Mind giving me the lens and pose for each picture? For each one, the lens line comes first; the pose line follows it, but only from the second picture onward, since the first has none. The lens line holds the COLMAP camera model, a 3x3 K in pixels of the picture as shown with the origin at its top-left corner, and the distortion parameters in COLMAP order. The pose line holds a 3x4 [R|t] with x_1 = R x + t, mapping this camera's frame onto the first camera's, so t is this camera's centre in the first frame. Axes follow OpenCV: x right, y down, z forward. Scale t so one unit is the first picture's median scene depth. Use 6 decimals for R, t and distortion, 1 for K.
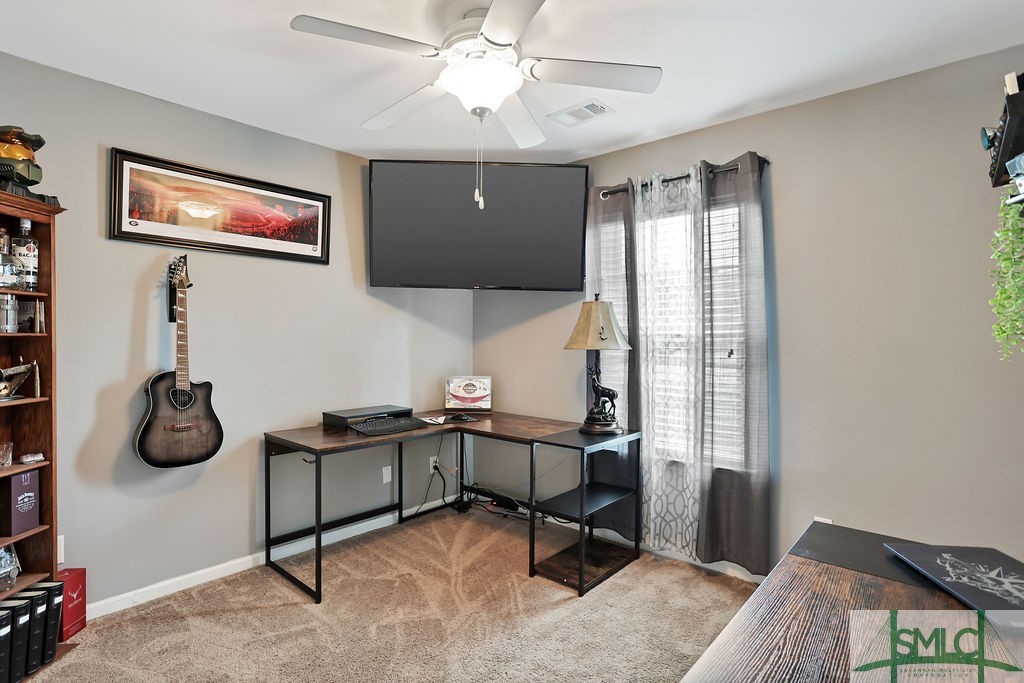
lens RADIAL K [[528.3, 0, 513.3], [0, 528.3, 329.4], [0, 0, 1]] dist [-0.064289, 0.037917]
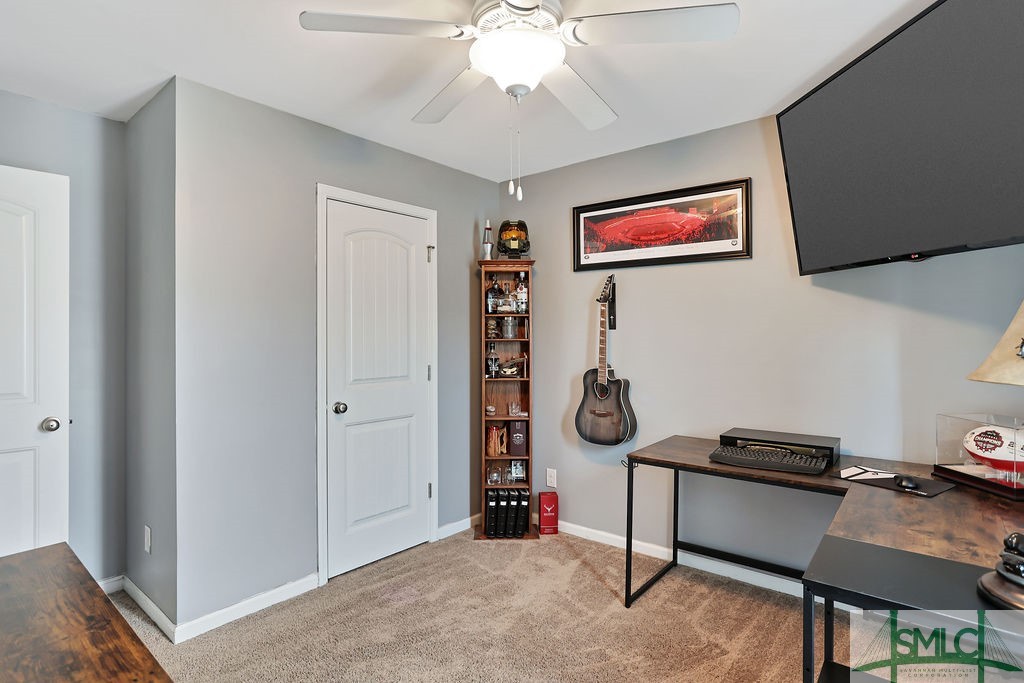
lens RADIAL K [[528.3, 0, 513.3], [0, 528.3, 329.4], [0, 0, 1]] dist [-0.064289, 0.037917]
pose [[0.021243, -0.014137, -0.999674, 0.633479], [0.015160, 0.999790, -0.013817, -0.000179], [0.999659, -0.014862, 0.021452, 0.764128]]
